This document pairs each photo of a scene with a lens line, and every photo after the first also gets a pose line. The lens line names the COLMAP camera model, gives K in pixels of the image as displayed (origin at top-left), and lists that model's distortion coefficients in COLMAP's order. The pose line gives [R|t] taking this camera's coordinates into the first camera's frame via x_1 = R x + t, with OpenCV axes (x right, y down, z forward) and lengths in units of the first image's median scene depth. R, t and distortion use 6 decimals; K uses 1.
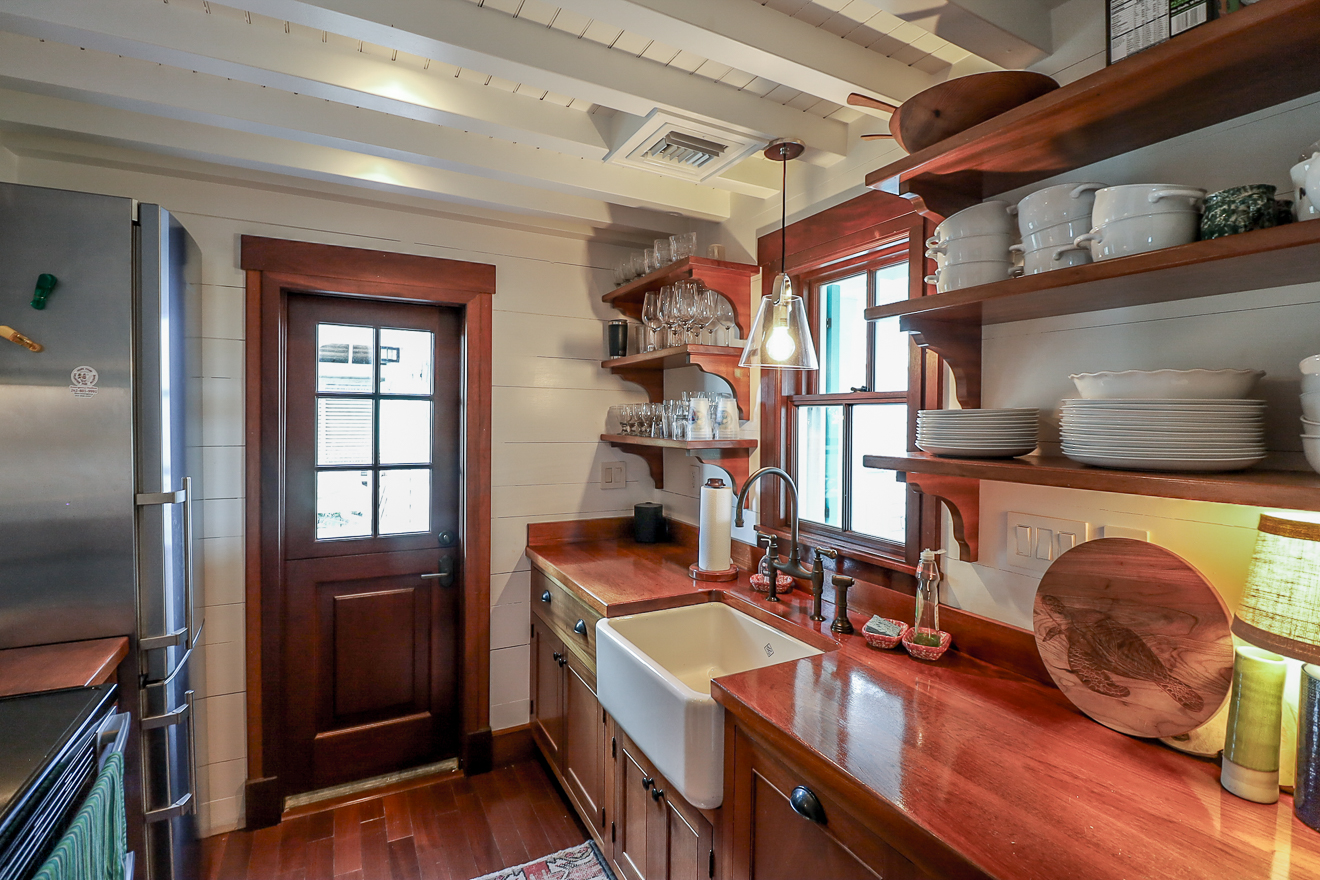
lens RADIAL K [[606.7, 0, 658.2], [0, 606.7, 434.8], [0, 0, 1]] dist [-0.023624, -0.003297]
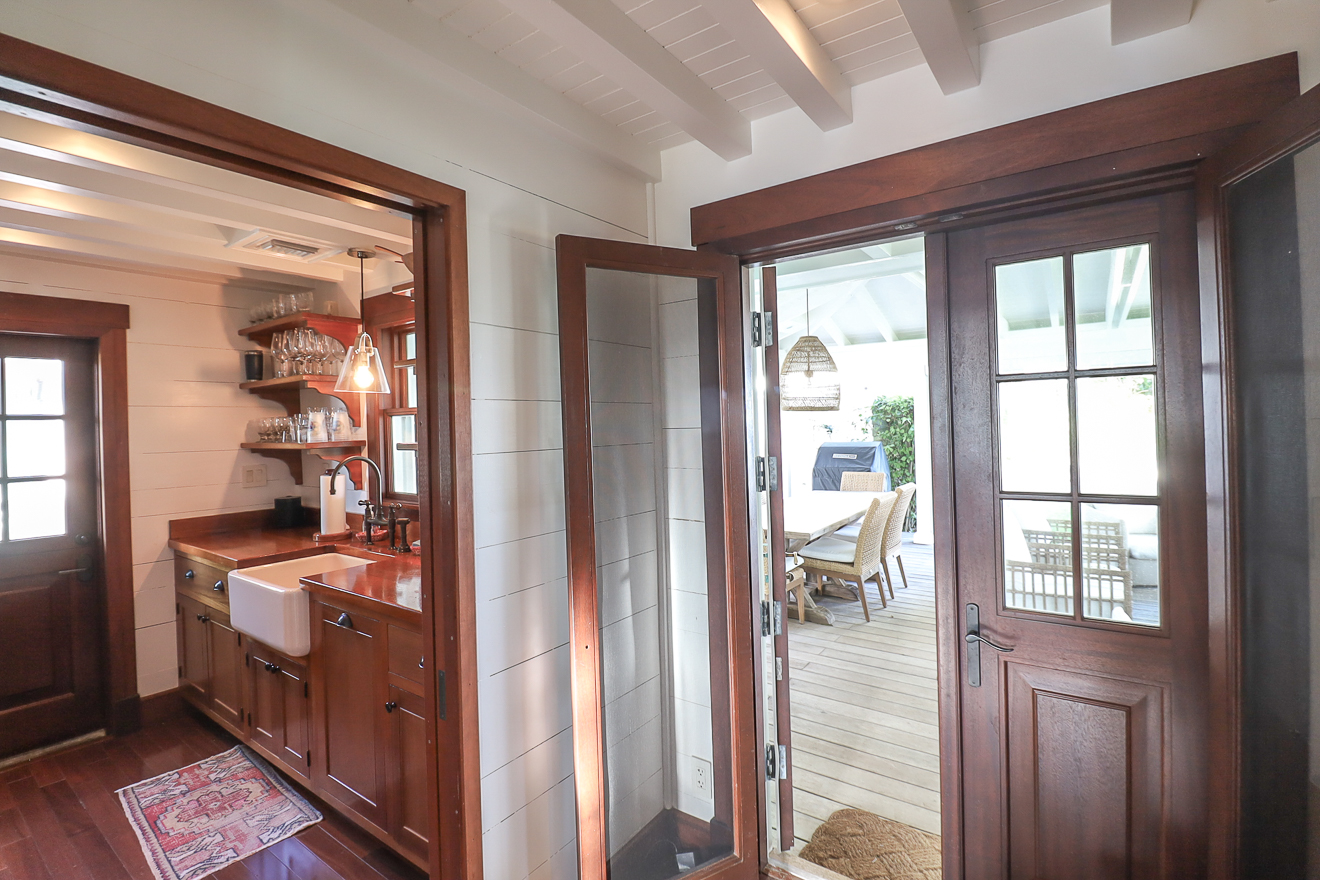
lens RADIAL K [[606.7, 0, 669.8], [0, 606.7, 426.1], [0, 0, 1]] dist [-0.023624, -0.003297]
pose [[0.886492, -0.034170, 0.461480, 0.134731], [0.046545, 0.998797, -0.015458, 0.027607], [-0.460397, 0.035183, 0.887016, -0.546020]]
